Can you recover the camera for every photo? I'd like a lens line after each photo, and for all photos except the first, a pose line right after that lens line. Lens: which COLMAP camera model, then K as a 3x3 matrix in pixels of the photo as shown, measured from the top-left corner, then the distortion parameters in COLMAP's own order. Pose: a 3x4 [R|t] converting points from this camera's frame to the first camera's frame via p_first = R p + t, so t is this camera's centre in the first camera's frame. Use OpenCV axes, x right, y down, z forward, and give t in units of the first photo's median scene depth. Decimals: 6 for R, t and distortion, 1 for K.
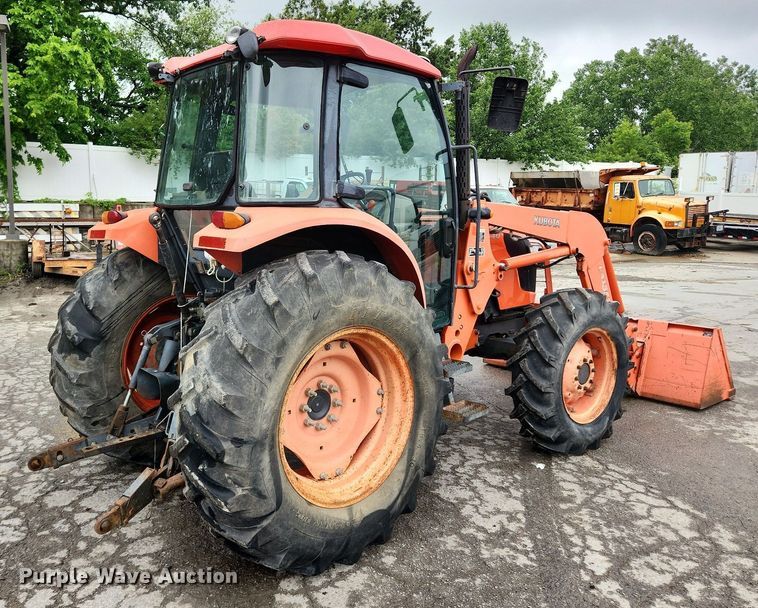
lens RADIAL K [[646.2, 0, 340.6], [0, 646.2, 303.4], [0, 0, 1]] dist [0.047904, -0.004028]
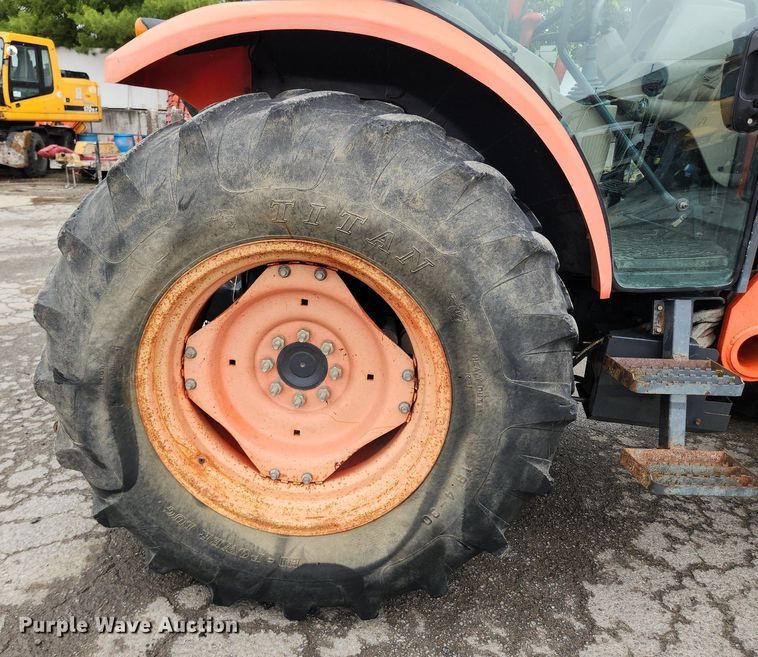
lens RADIAL K [[613.7, 0, 280.0], [0, 613.7, 349.9], [0, 0, 1]] dist [0.035582, -0.004490]
pose [[0.672213, 0.248530, -0.697397, 0.365439], [-0.113502, 0.965432, 0.234645, 0.006880], [0.731606, -0.078575, 0.677185, 0.604276]]
